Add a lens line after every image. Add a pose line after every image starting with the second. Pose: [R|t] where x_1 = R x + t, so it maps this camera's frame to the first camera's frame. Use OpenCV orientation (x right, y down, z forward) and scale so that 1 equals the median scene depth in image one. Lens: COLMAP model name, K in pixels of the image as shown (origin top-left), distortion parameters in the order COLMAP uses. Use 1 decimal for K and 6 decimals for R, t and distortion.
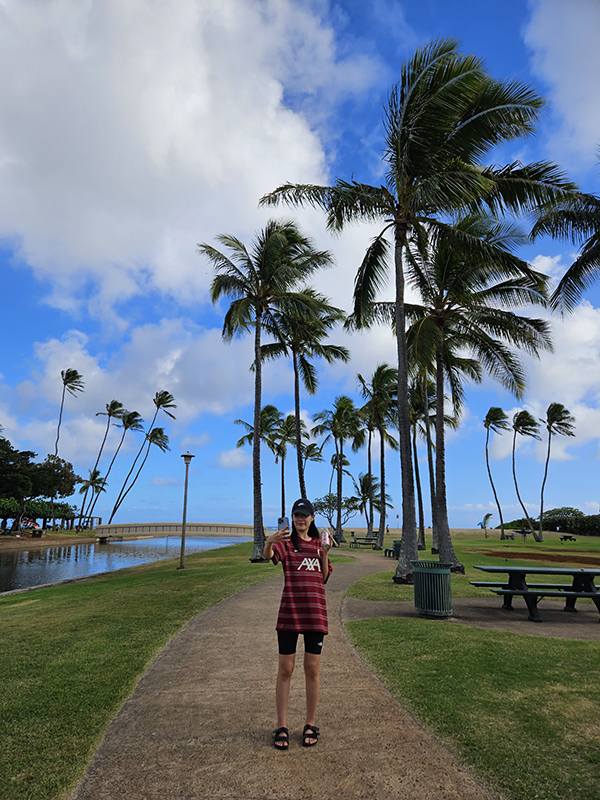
lens RADIAL K [[529.1, 0, 283.8], [0, 529.1, 387.0], [0, 0, 1]] dist [0.065216, -0.049934]
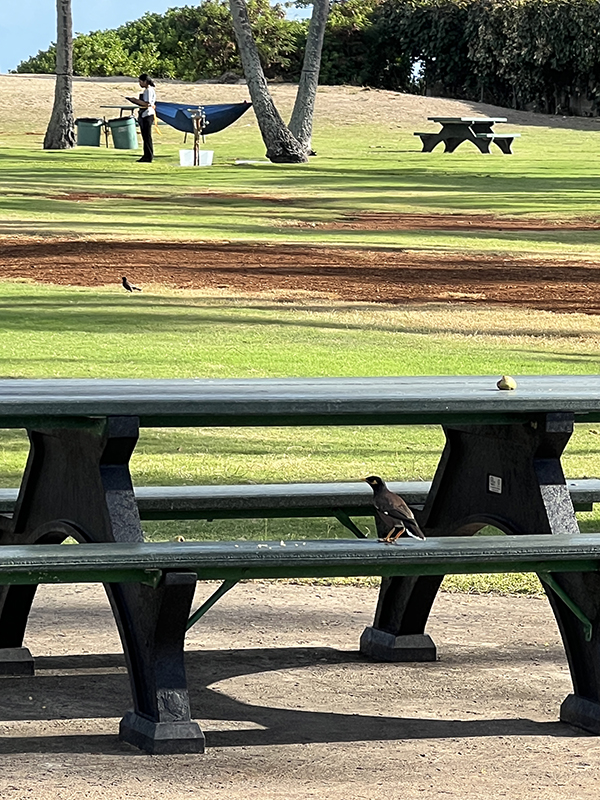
lens RADIAL K [[4225.1, 0, 300.6], [0, 4225.1, 400.1], [0, 0, 1]] dist [-0.153181, 0.000000]
pose [[0.908823, -0.025708, 0.416388, 0.009695], [-0.113919, 0.944873, 0.306980, 0.001517], [-0.401326, -0.326425, 0.855795, 0.016148]]
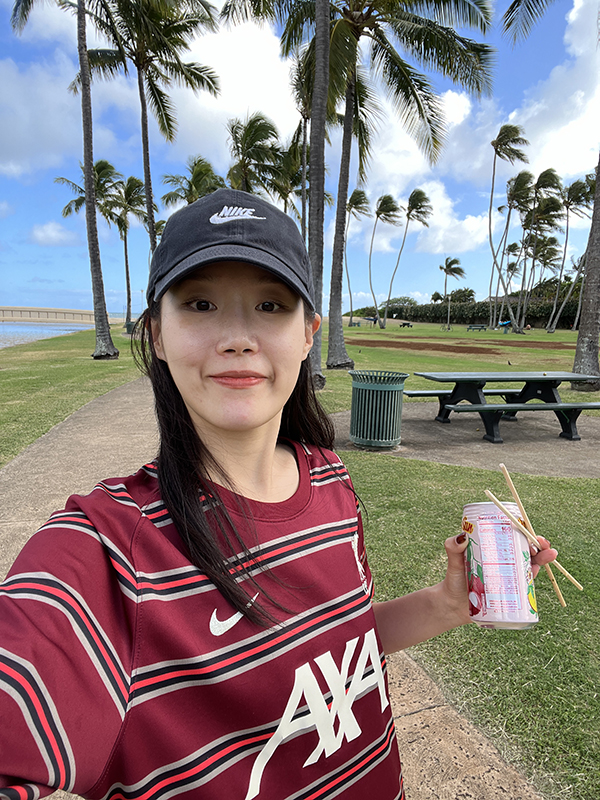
lens RADIAL K [[540.6, 0, 296.2], [0, 540.6, 398.9], [0, 0, 1]] dist [0.057978, -0.057363]
pose [[0.955745, -0.036231, 0.291955, -0.006406], [-0.084108, 0.917316, 0.389175, 0.023282], [-0.281915, -0.396508, 0.873673, 0.098212]]
